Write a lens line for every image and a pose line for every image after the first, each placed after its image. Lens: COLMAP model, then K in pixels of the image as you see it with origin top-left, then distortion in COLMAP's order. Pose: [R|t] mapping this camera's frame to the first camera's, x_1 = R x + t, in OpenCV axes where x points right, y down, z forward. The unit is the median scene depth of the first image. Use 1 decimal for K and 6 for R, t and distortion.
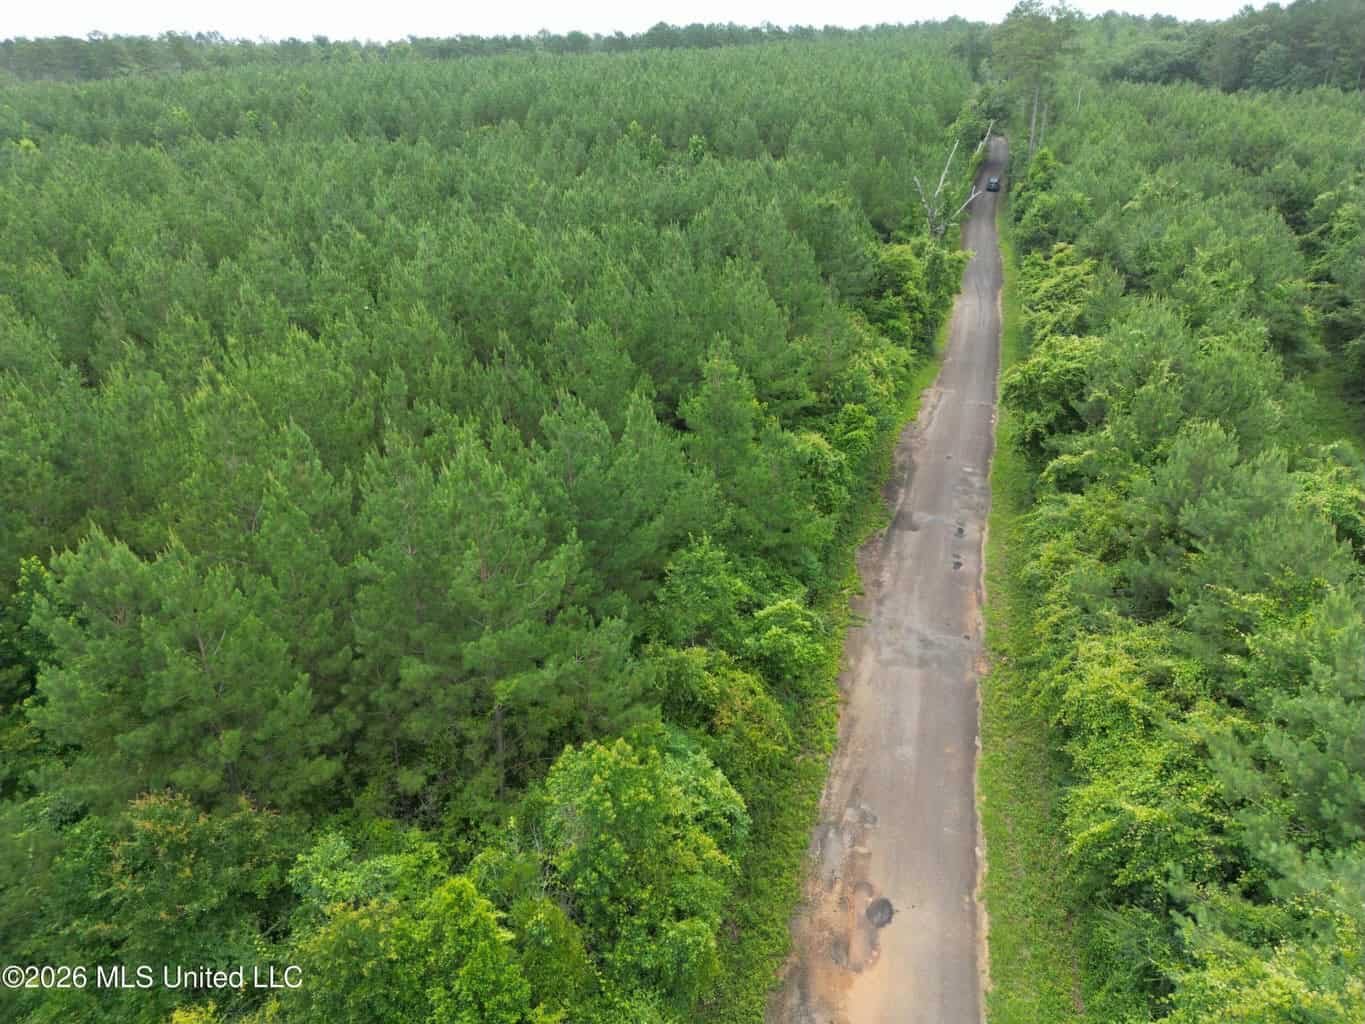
lens RADIAL K [[956.4, 0, 684.7], [0, 956.4, 510.8], [0, 0, 1]] dist [0.072986, -0.063576]
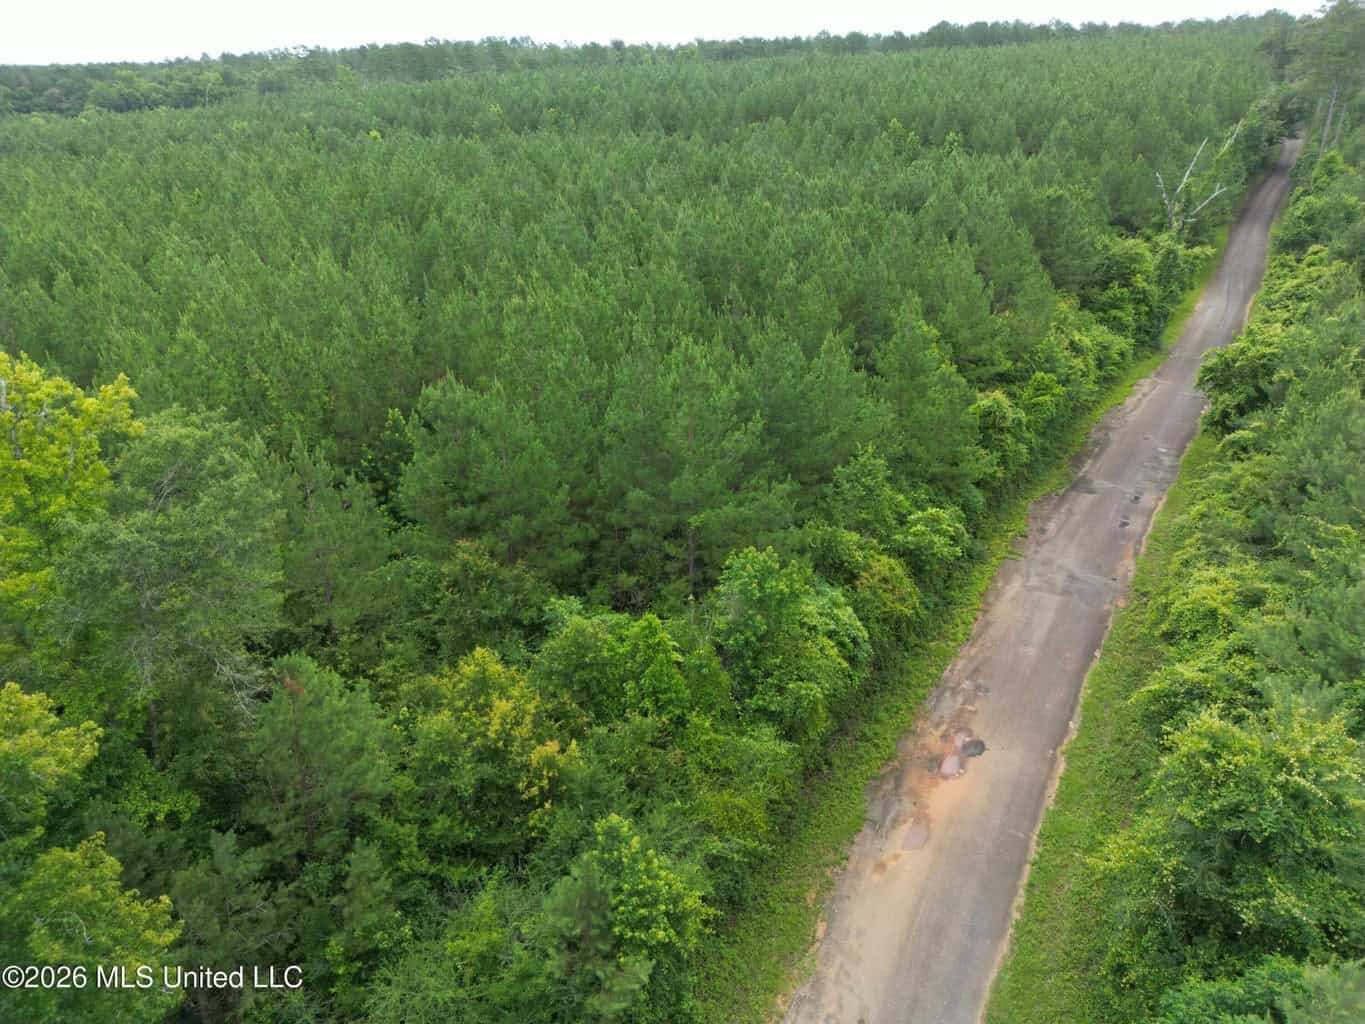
lens RADIAL K [[955.6, 0, 693.7], [0, 955.6, 512.3], [0, 0, 1]] dist [0.057846, -0.046480]
pose [[0.968027, 0.105455, -0.227603, 0.056657], [-0.104942, 0.994374, 0.014388, 0.073596], [0.227840, 0.009958, 0.973648, -0.159676]]
